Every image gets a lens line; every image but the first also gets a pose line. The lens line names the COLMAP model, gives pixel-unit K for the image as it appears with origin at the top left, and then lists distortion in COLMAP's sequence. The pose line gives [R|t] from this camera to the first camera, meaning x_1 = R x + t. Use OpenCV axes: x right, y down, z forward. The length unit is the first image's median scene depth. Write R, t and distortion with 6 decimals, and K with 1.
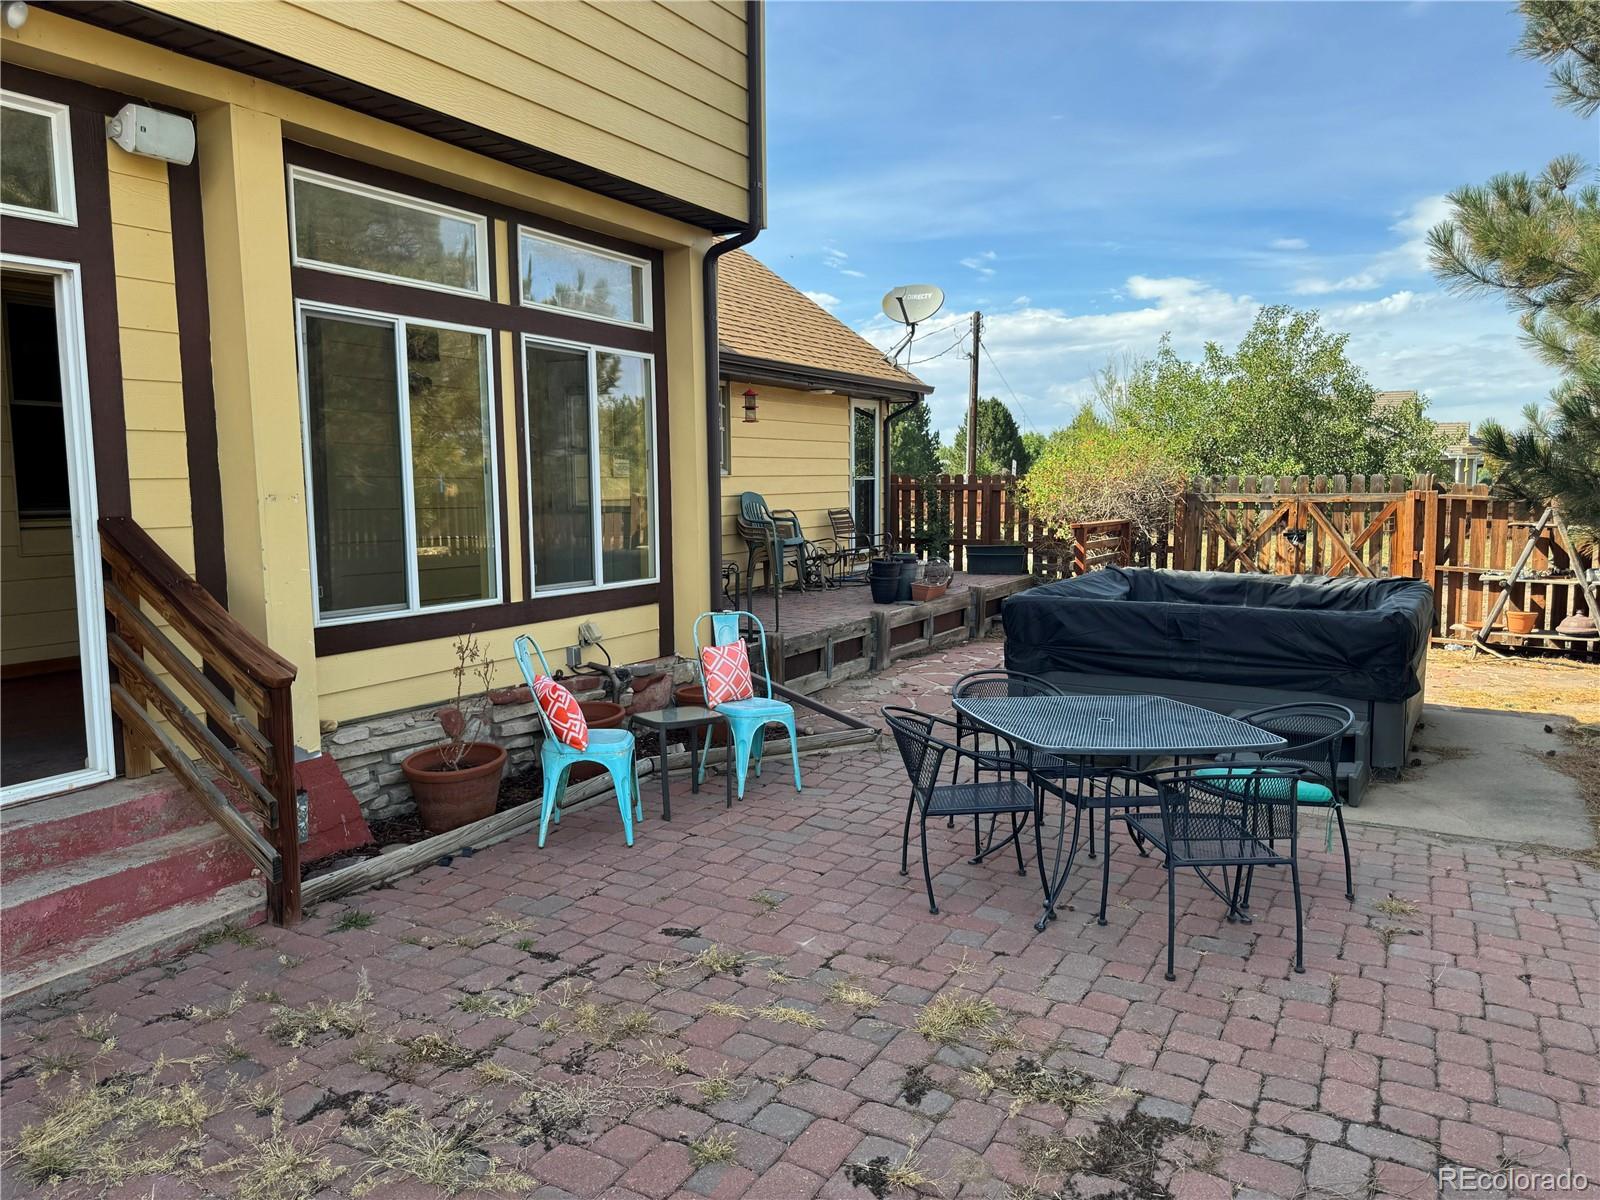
lens RADIAL K [[1129.2, 0, 805.0], [0, 1129.2, 595.0], [0, 0, 1]] dist [0.046967, -0.045836]
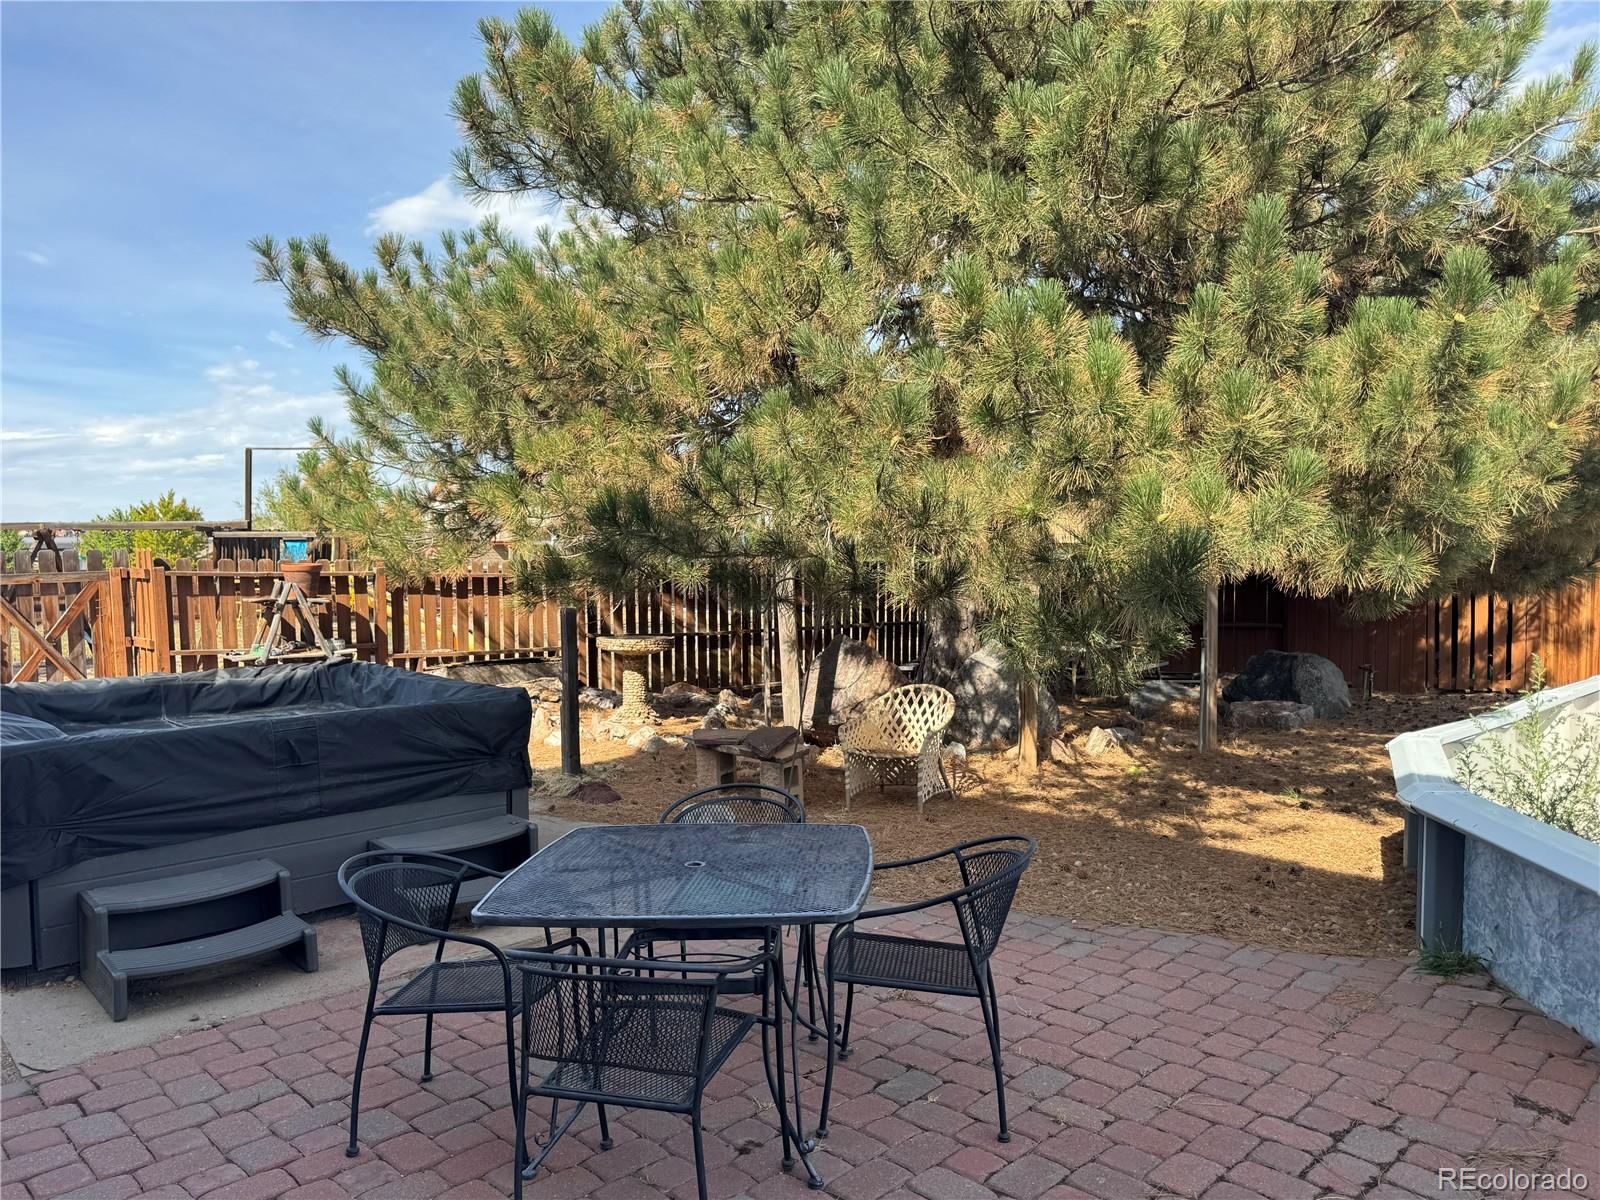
lens RADIAL K [[1129.2, 0, 803.8], [0, 1129.2, 605.6], [0, 0, 1]] dist [0.046967, -0.045836]
pose [[0.294586, -0.049230, 0.954356, -0.149018], [0.109346, 0.993849, 0.017515, -0.022482], [-0.949349, 0.099196, 0.298157, 0.264408]]
